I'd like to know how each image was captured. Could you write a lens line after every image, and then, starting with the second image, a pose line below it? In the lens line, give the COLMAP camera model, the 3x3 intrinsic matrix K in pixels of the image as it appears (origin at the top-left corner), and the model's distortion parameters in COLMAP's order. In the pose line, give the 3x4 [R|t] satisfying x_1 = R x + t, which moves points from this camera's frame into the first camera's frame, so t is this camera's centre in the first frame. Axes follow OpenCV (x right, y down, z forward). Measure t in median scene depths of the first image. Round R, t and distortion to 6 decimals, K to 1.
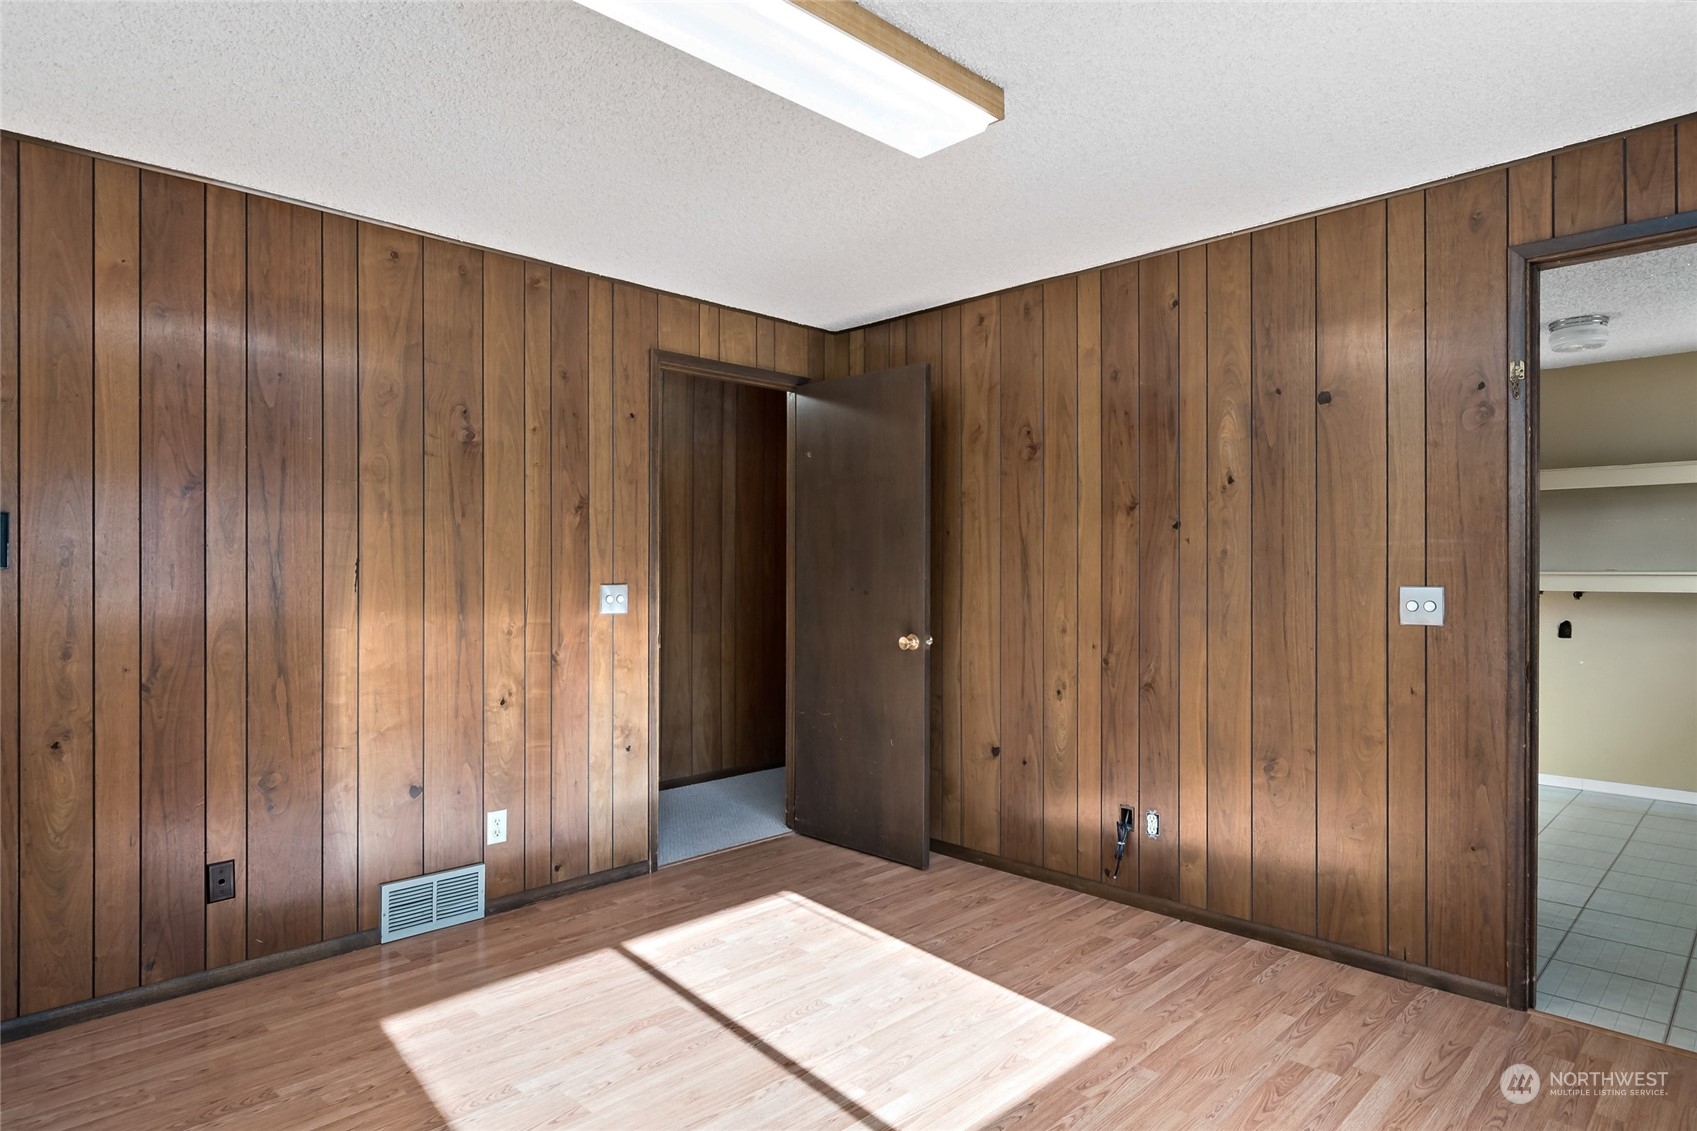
lens RADIAL K [[948.0, 0, 853.3], [0, 948.0, 563.1], [0, 0, 1]] dist [-0.009778, -0.003998]
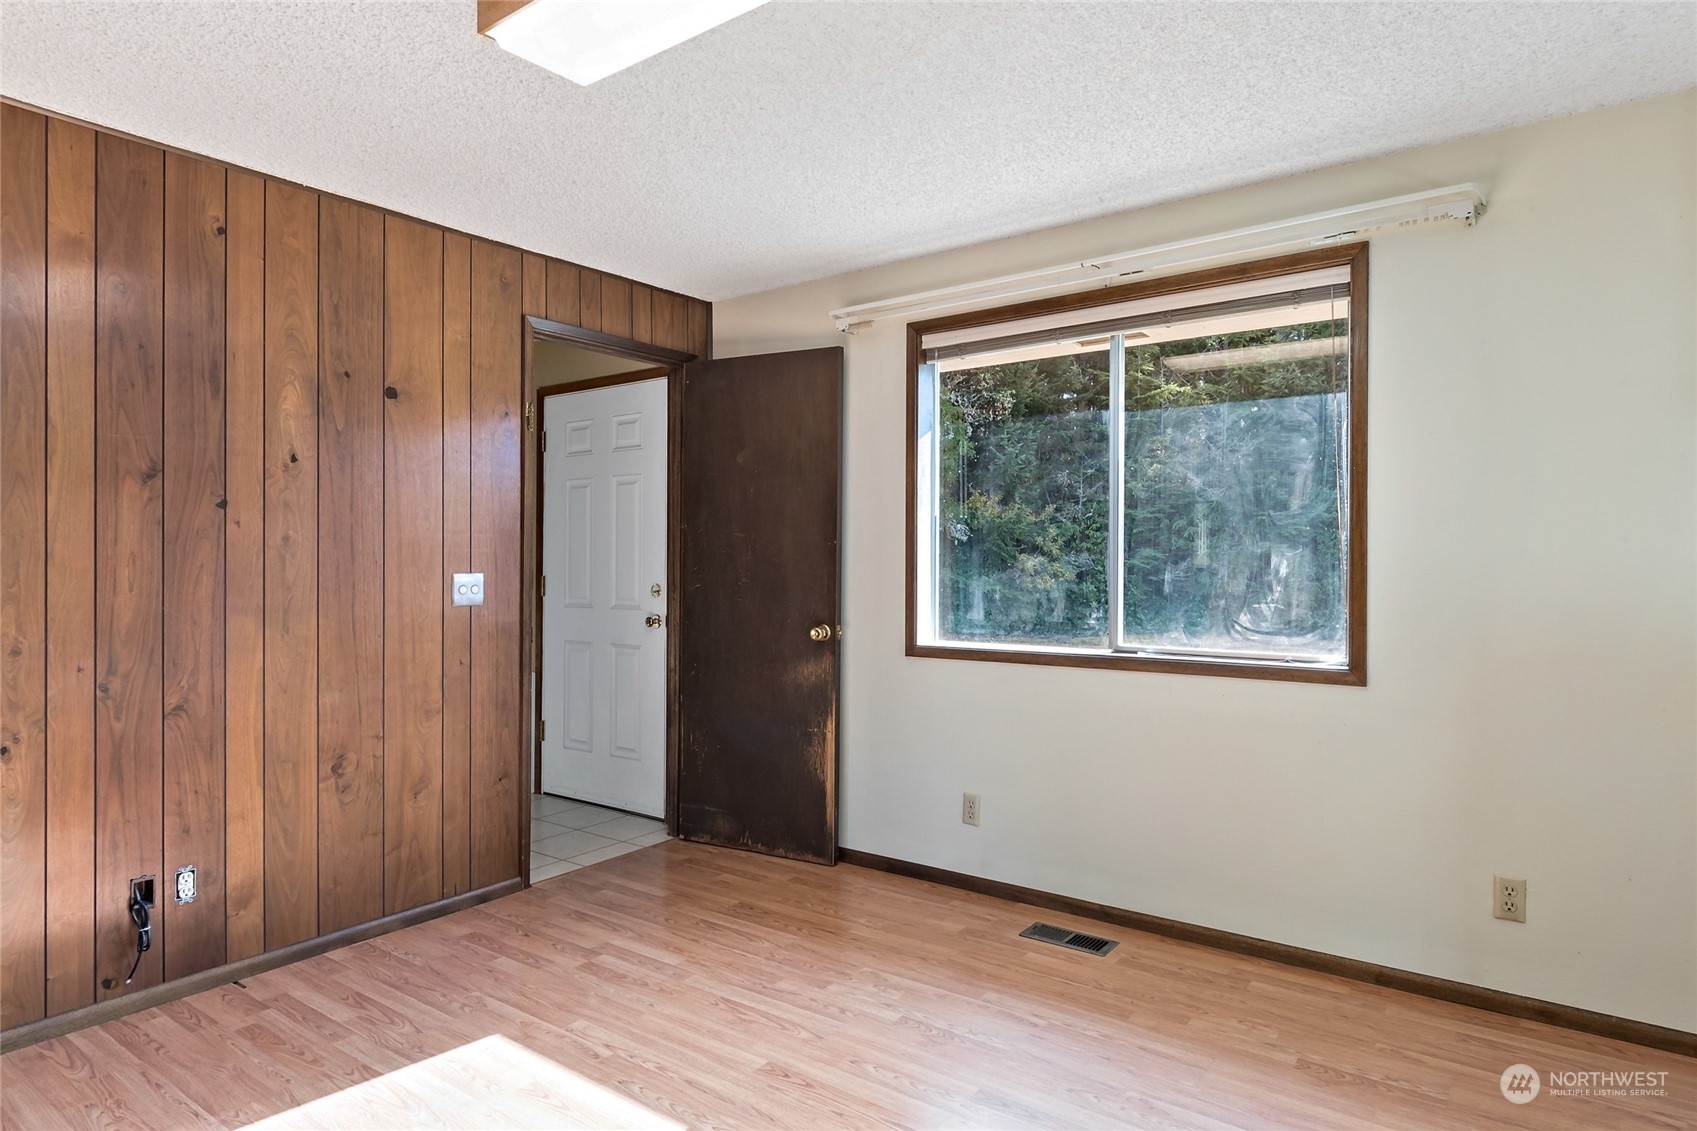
lens RADIAL K [[948.0, 0, 879.9], [0, 948.0, 569.7], [0, 0, 1]] dist [-0.009778, -0.003998]
pose [[-0.164132, -0.008903, 0.986398, -0.594832], [-0.005479, 0.999952, 0.008114, 0.007312], [-0.986423, -0.004073, -0.164173, 0.620741]]
